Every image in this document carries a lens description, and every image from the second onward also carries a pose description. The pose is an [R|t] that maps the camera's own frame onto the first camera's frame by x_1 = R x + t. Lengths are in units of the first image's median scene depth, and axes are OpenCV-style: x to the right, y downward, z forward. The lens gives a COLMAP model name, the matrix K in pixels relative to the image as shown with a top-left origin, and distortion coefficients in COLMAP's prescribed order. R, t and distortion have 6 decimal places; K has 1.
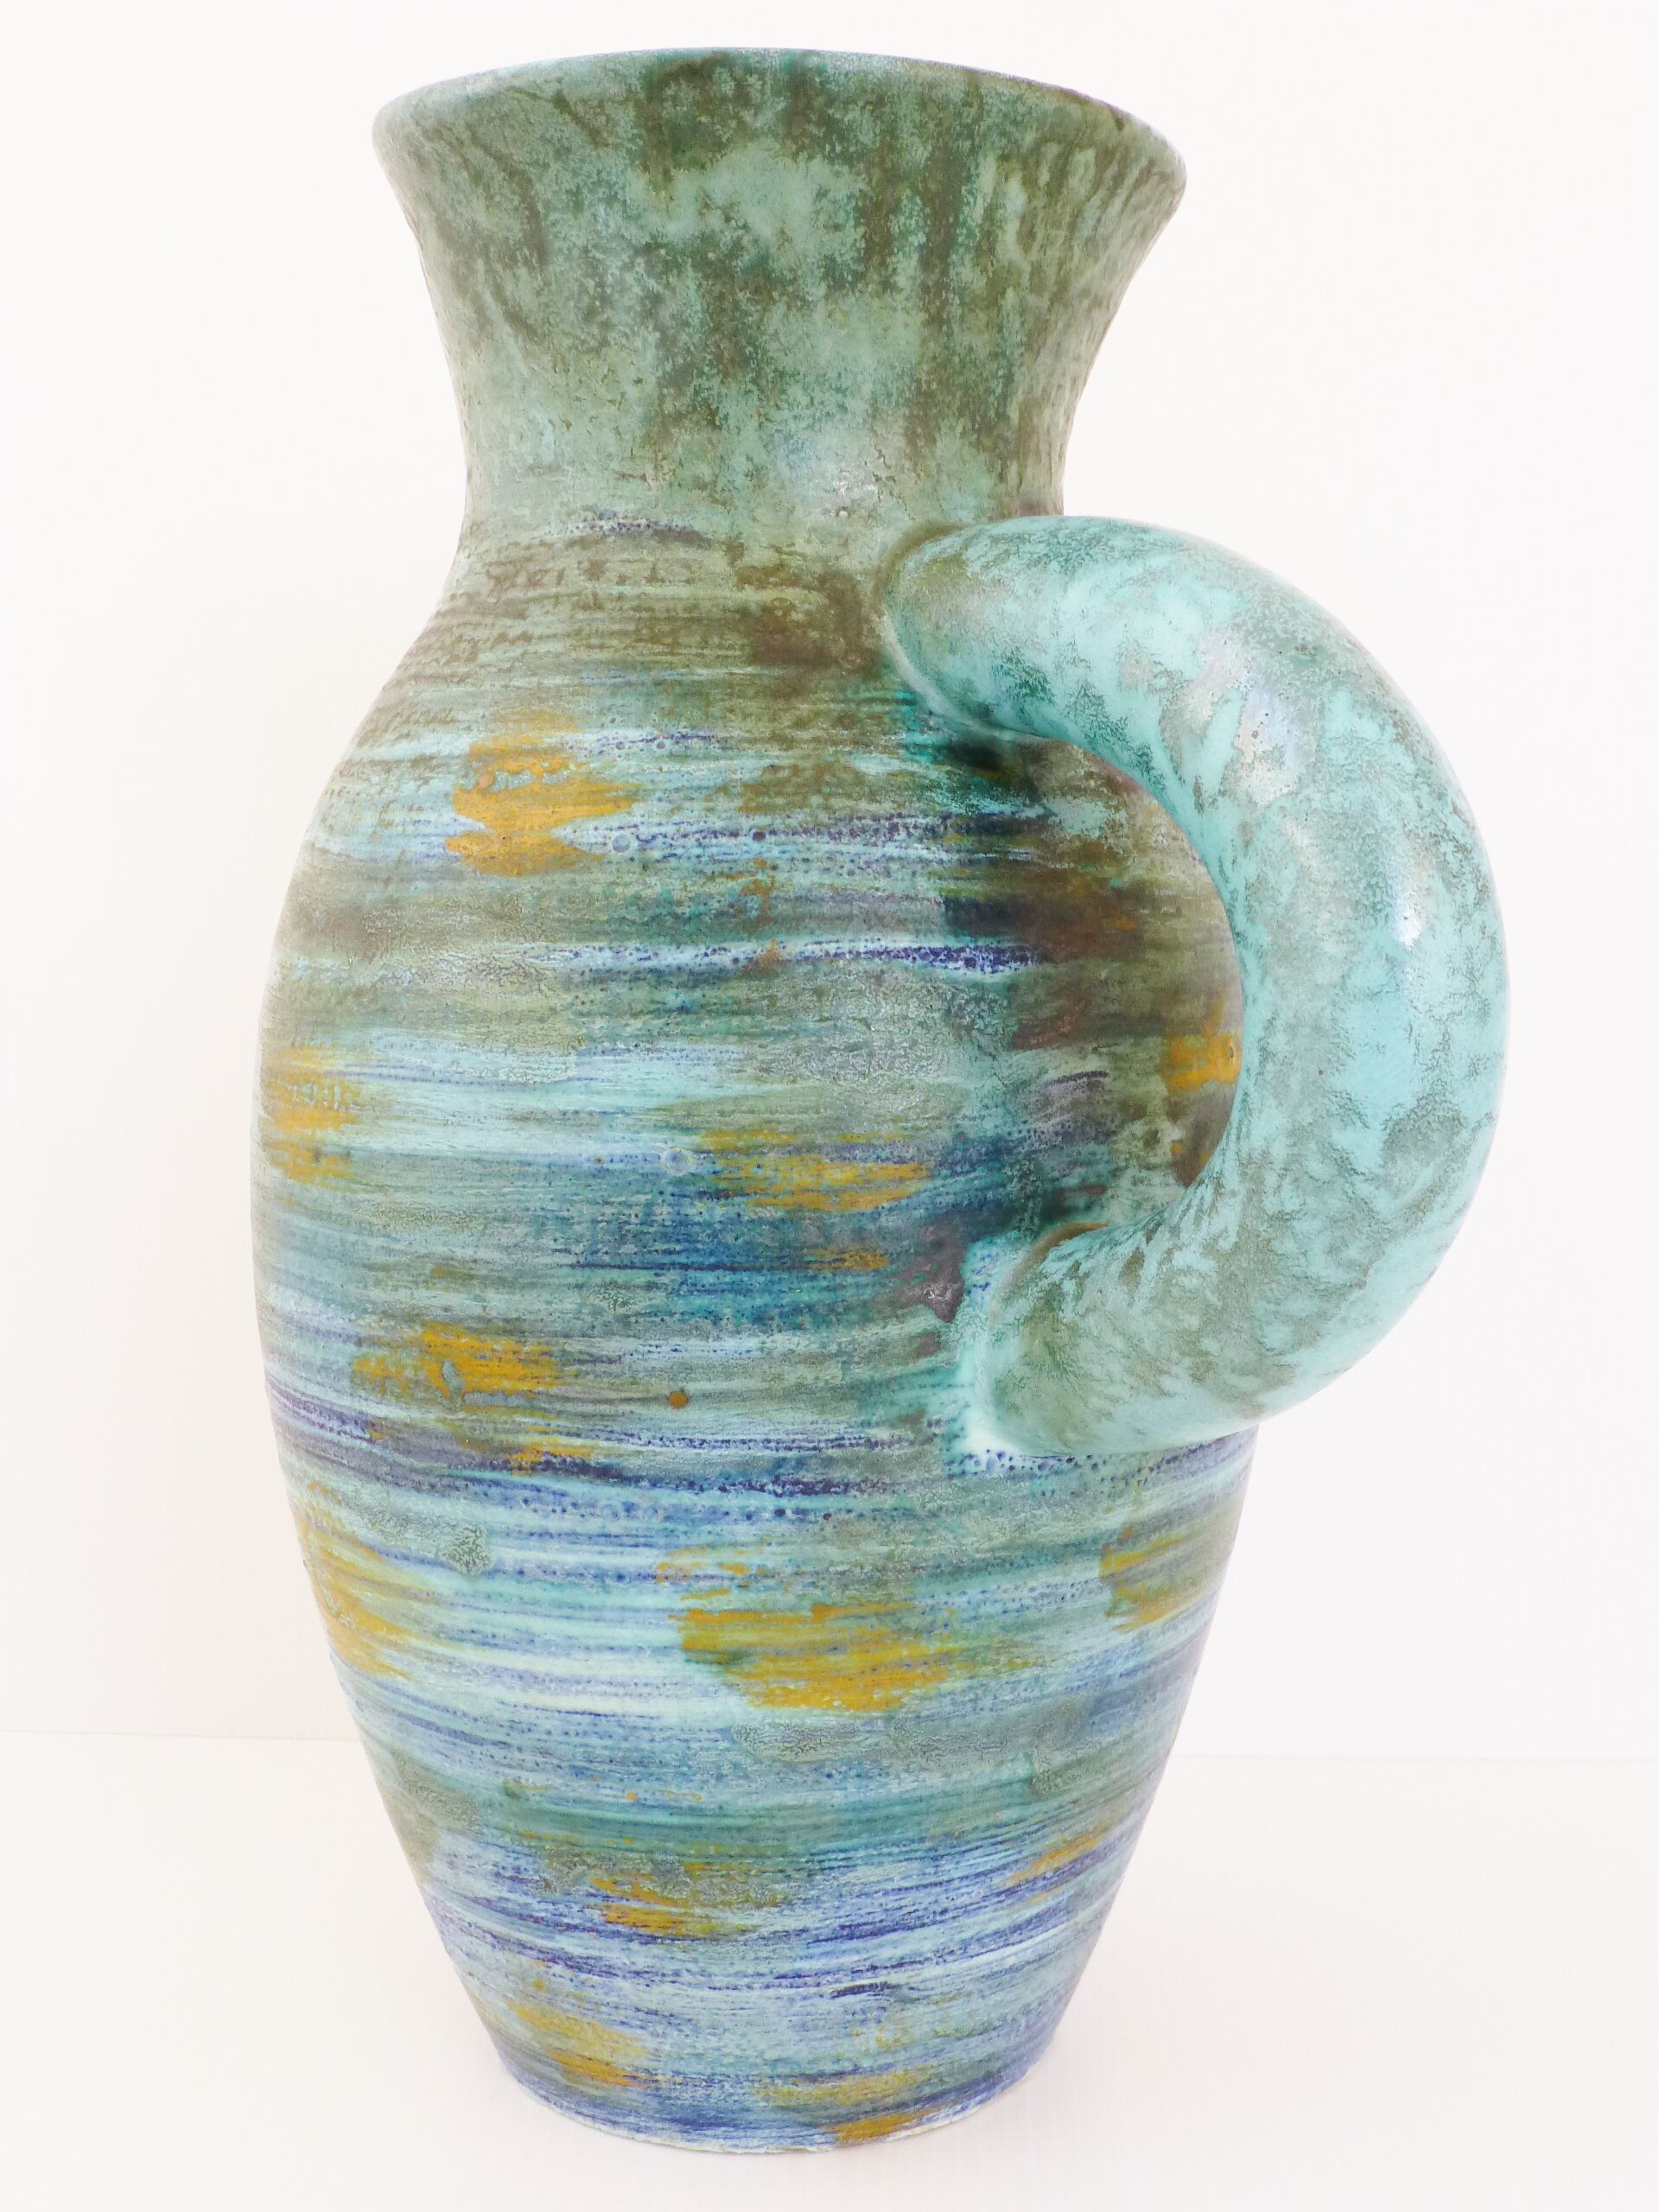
lens RADIAL K [[2504.8, 0, 831.3], [0, 2504.8, 1099.0], [0, 0, 1]] dist [-0.055103, 0.000000]
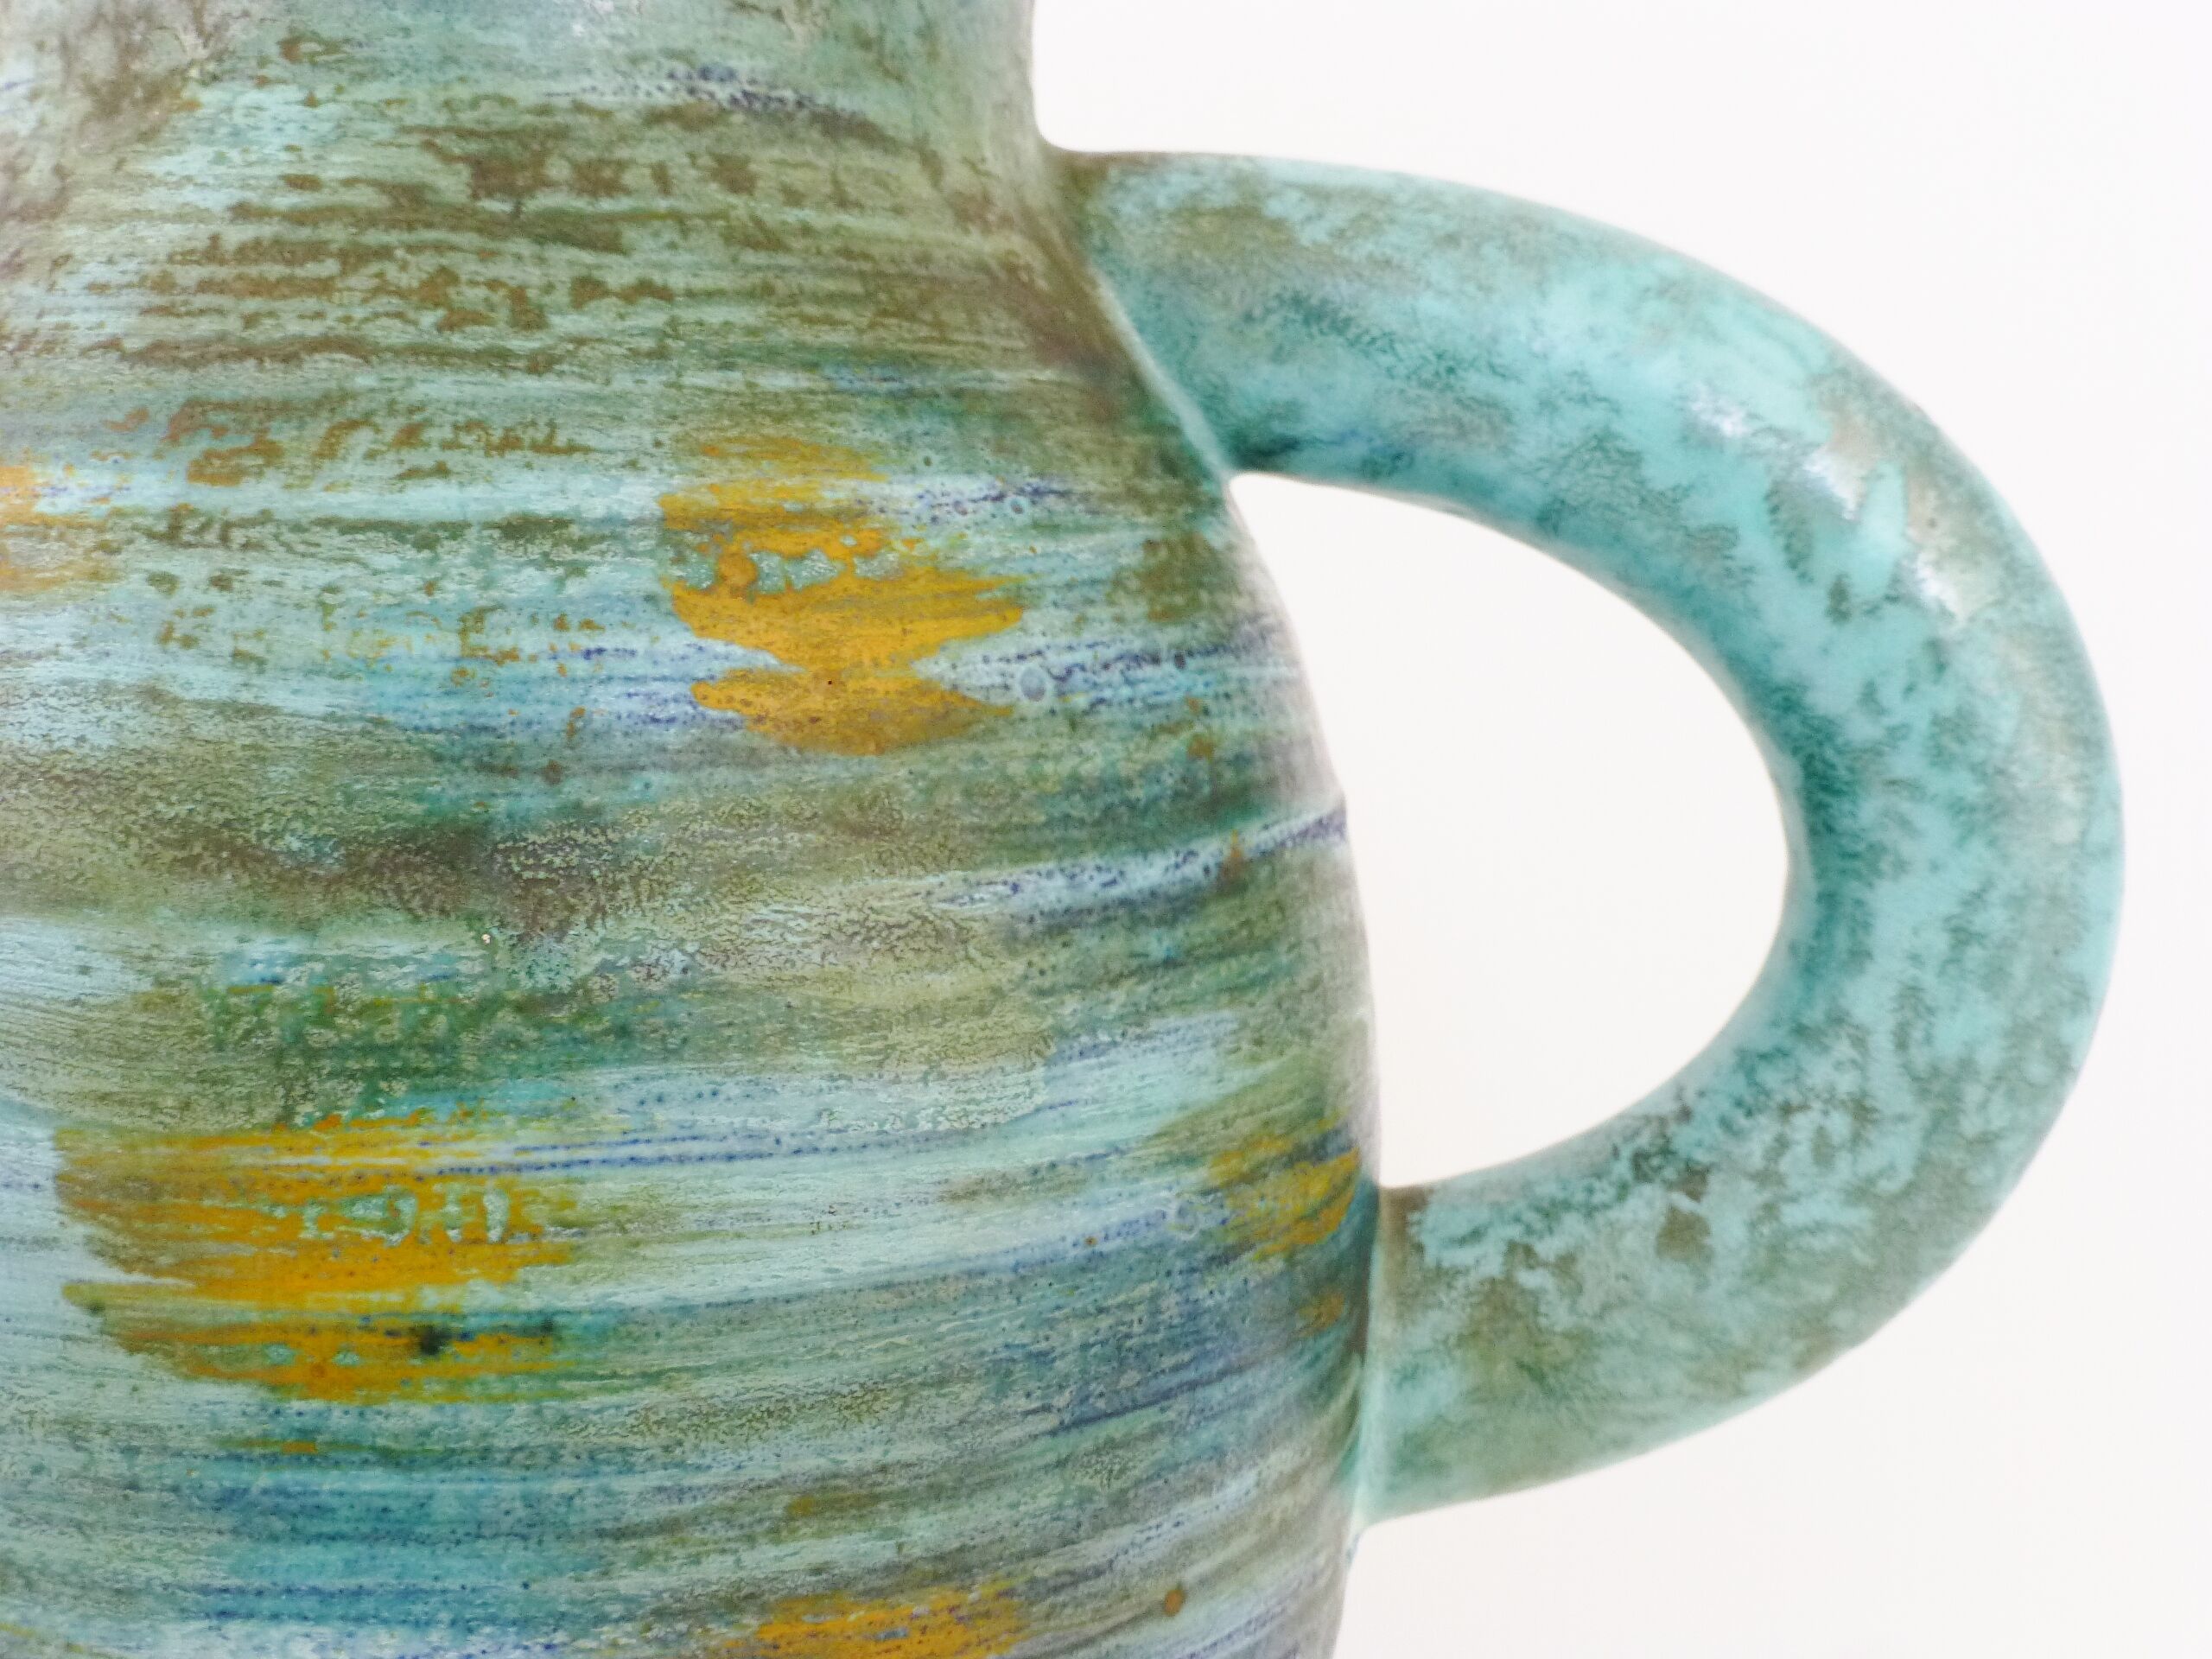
lens RADIAL K [[3086.8, 0, 1102.1], [0, 3086.8, 833.0], [0, 0, 1]] dist [-0.111005, 0.000000]
pose [[0.564065, -0.098065, 0.819886, -0.652421], [0.065689, 0.995105, 0.073830, -0.119006], [-0.823113, 0.012213, 0.567746, 0.586837]]
